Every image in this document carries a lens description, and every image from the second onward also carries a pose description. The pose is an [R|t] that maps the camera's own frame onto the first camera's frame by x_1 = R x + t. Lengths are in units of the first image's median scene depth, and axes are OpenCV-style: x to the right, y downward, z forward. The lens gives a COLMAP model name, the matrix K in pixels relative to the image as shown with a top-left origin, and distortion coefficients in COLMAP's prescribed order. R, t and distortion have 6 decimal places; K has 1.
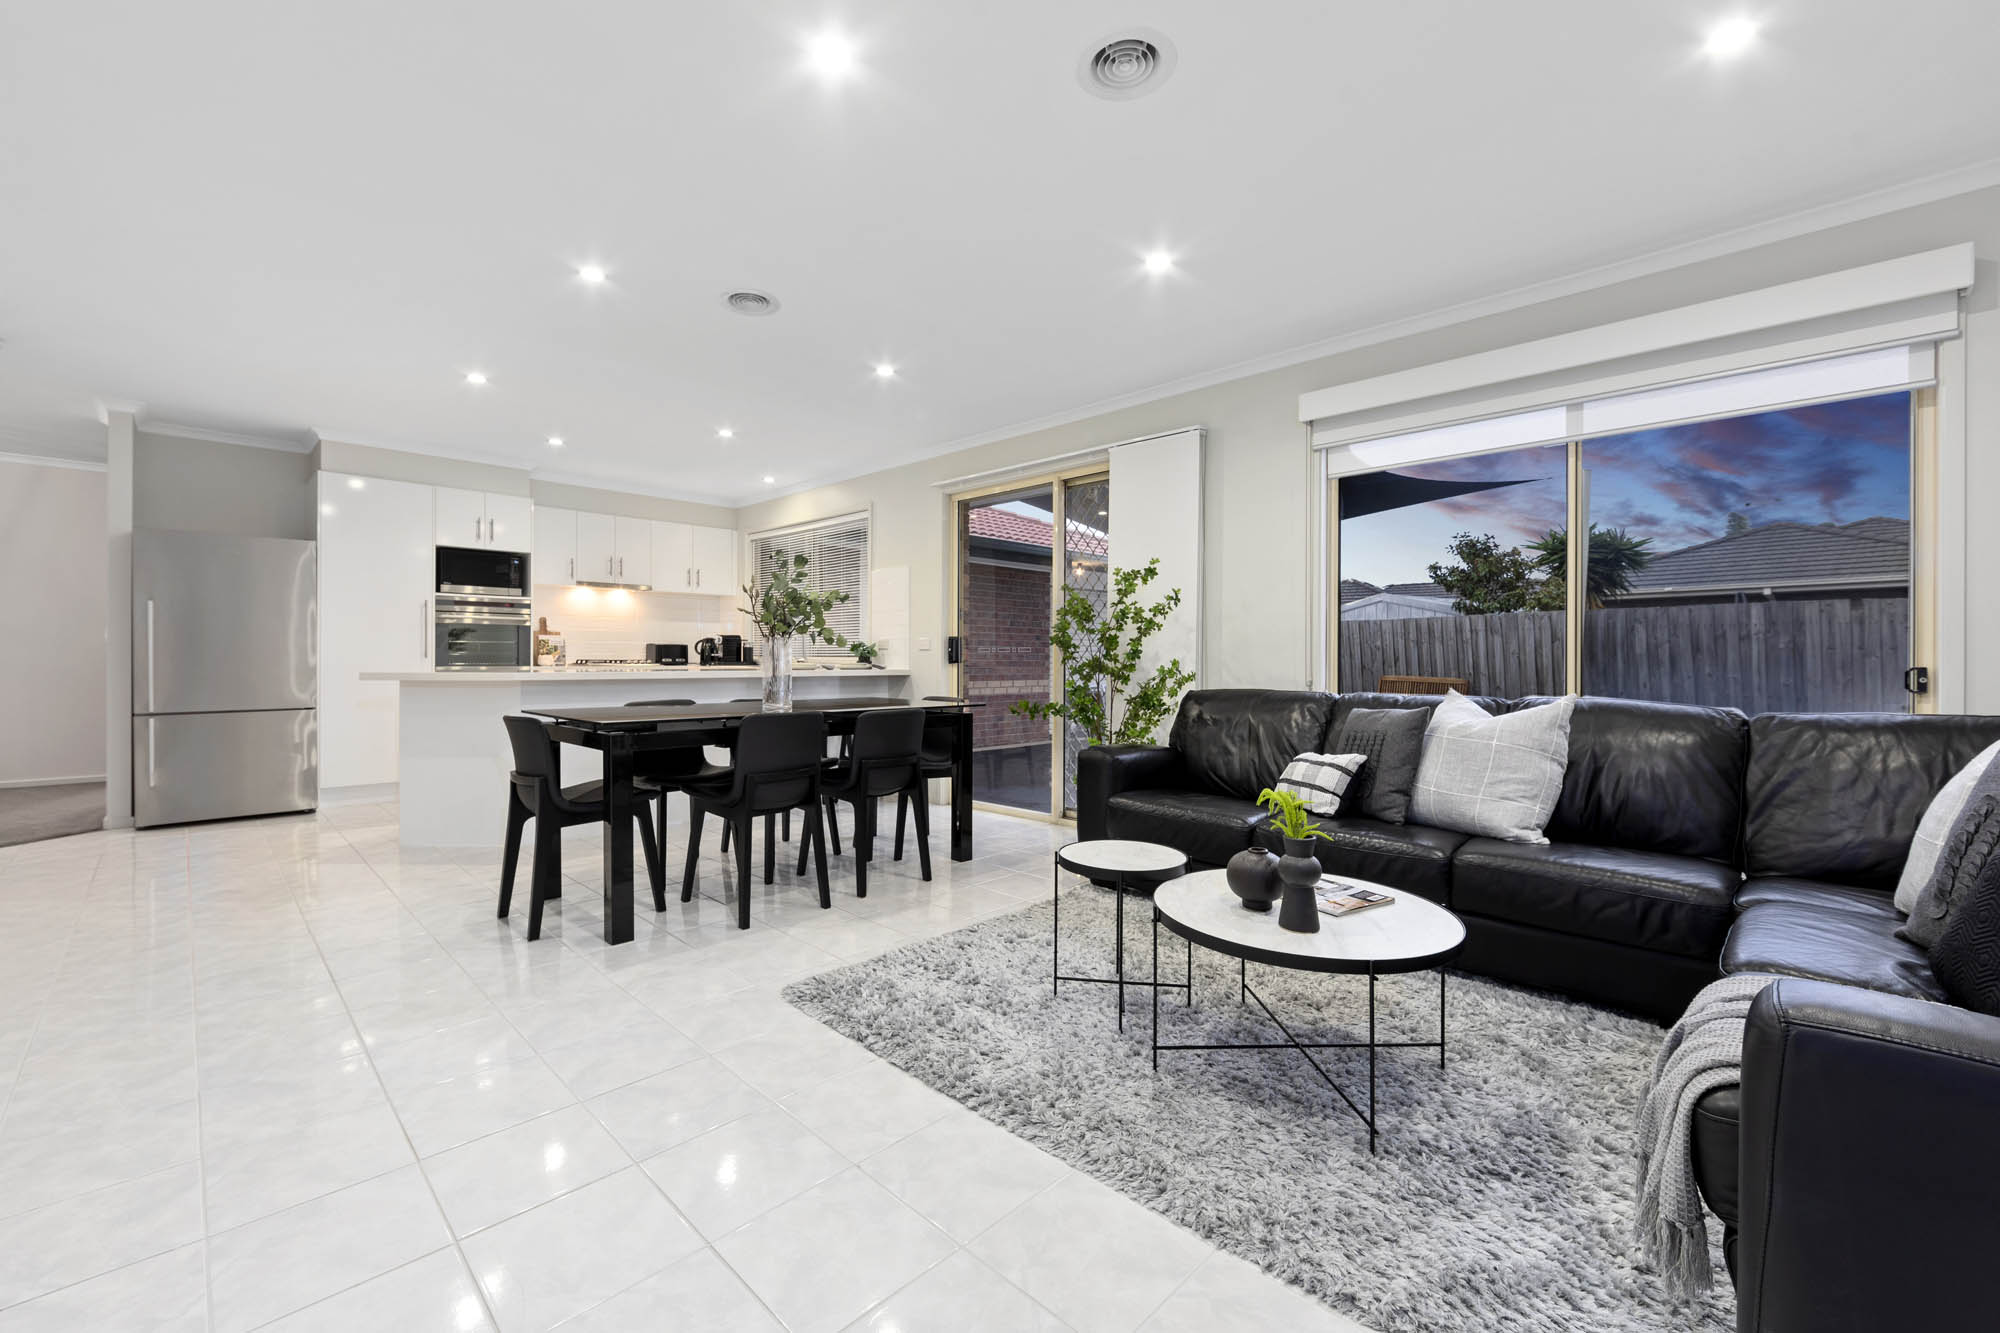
lens RADIAL K [[844.0, 0, 1000.0], [0, 844.0, 666.5], [0, 0, 1]] dist [-0.018186, 0.000182]
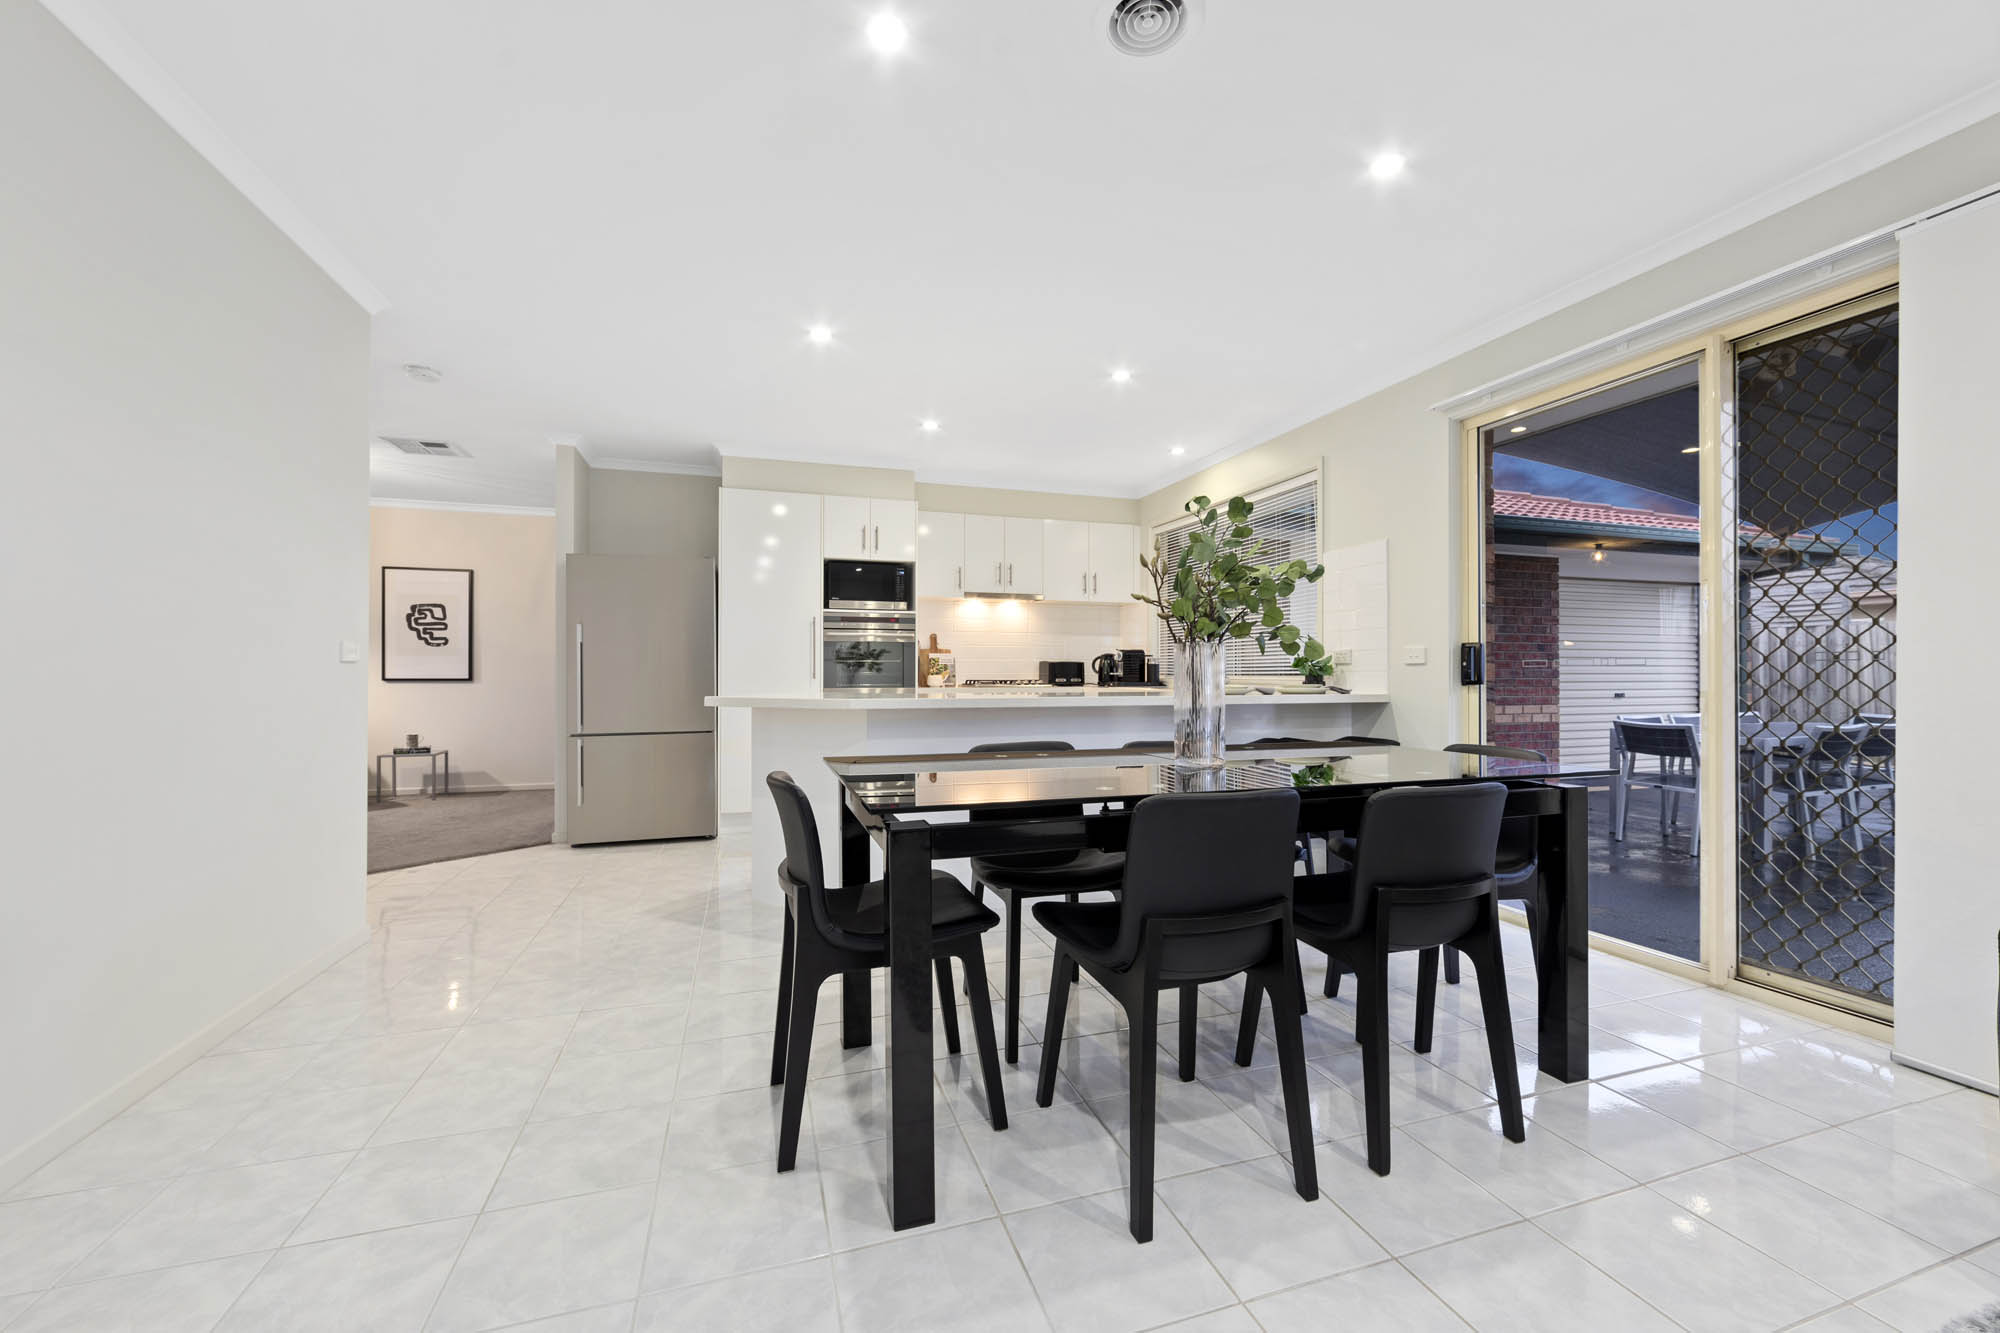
lens RADIAL K [[769.1, 0, 1000.0], [0, 769.1, 666.5], [0, 0, 1]] dist [0.000831, 0.000173]
pose [[0.882477, -0.010217, -0.470244, -0.107350], [-0.000149, 0.999758, -0.022002, -0.005666], [0.470355, 0.019486, 0.882262, 0.368678]]
